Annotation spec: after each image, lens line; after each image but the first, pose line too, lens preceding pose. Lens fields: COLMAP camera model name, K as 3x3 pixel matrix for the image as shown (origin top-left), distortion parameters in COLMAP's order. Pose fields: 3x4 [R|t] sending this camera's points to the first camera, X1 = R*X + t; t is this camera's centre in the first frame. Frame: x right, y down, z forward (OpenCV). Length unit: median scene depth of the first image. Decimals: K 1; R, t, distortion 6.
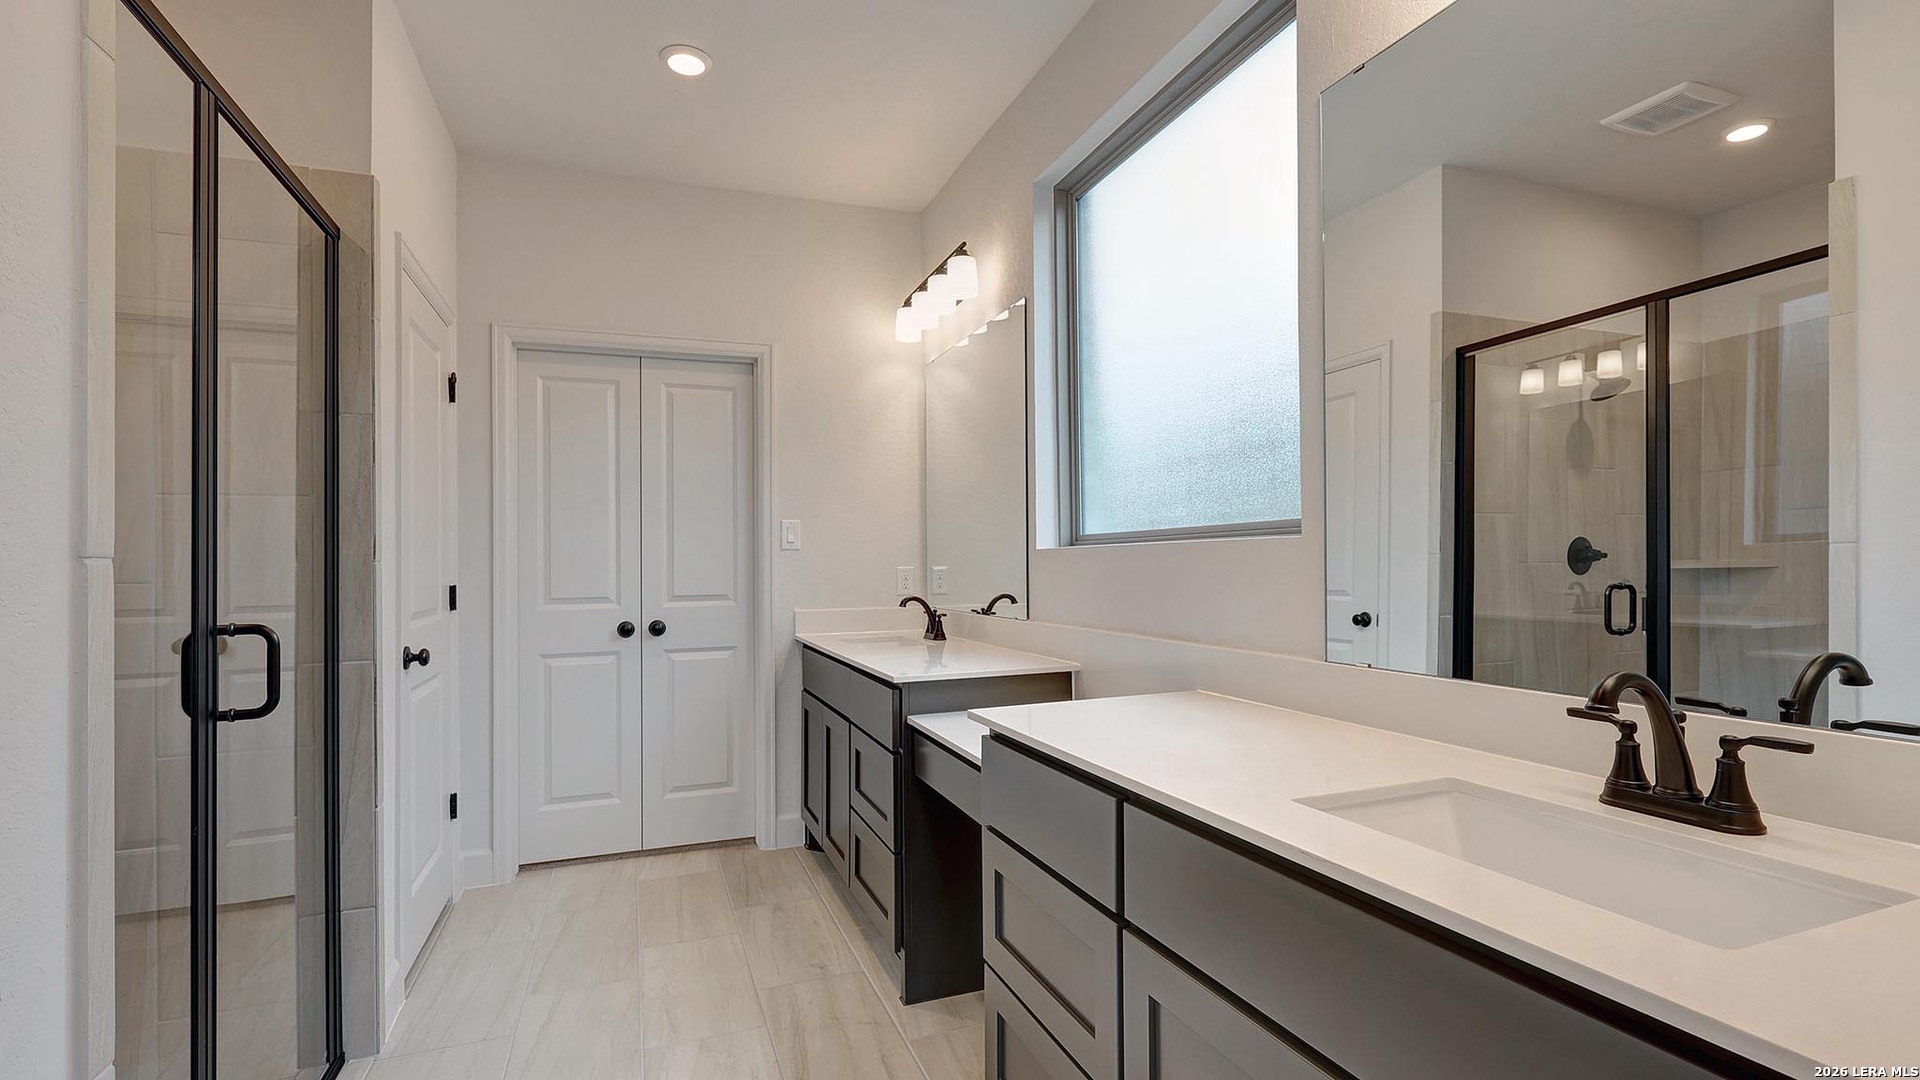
lens RADIAL K [[873.8, 0, 960.7], [0, 873.8, 531.8], [0, 0, 1]] dist [-0.002635, -0.000200]
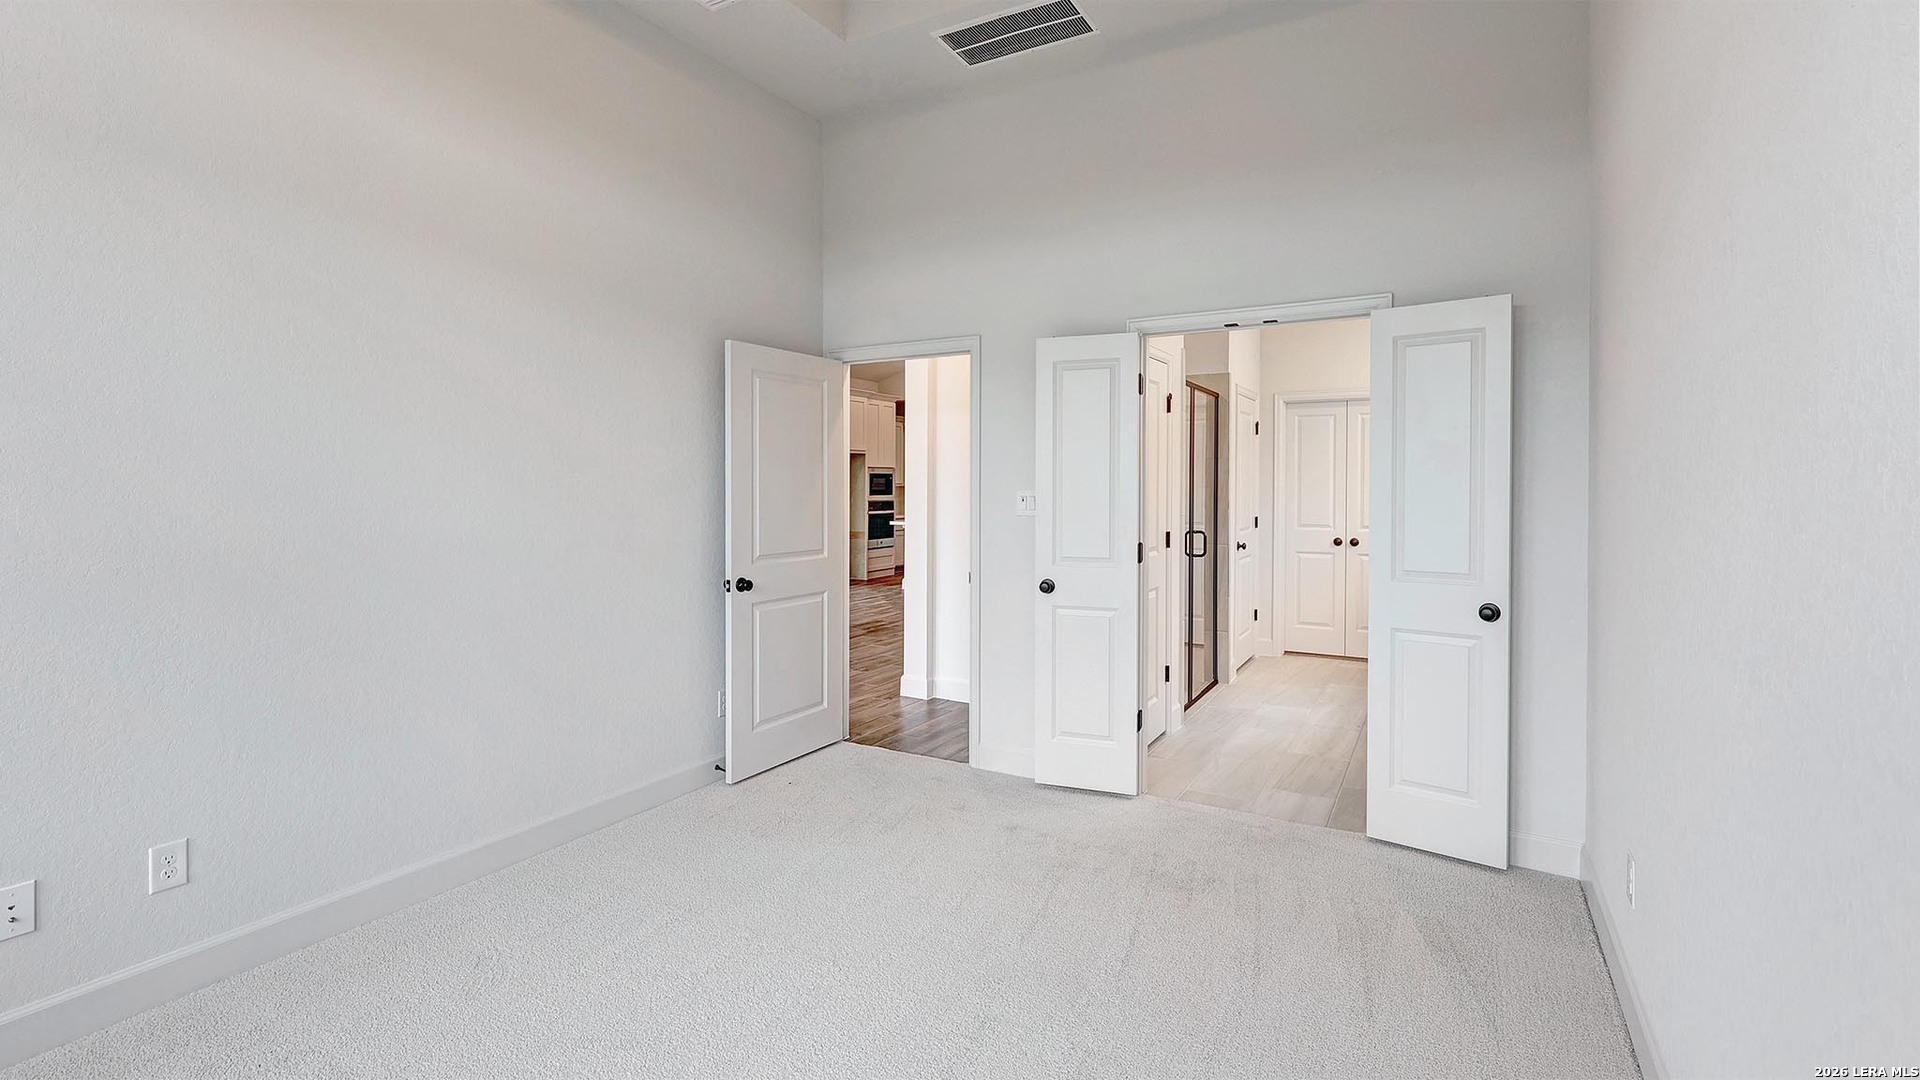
lens RADIAL K [[873.8, 0, 960.7], [0, 873.8, 531.8], [0, 0, 1]] dist [-0.002635, -0.000200]
pose [[0.646844, 0.054049, -0.760705, 0.771530], [0.019999, 0.995940, 0.087768, -0.137260], [0.762360, -0.071986, 0.643137, -1.242615]]
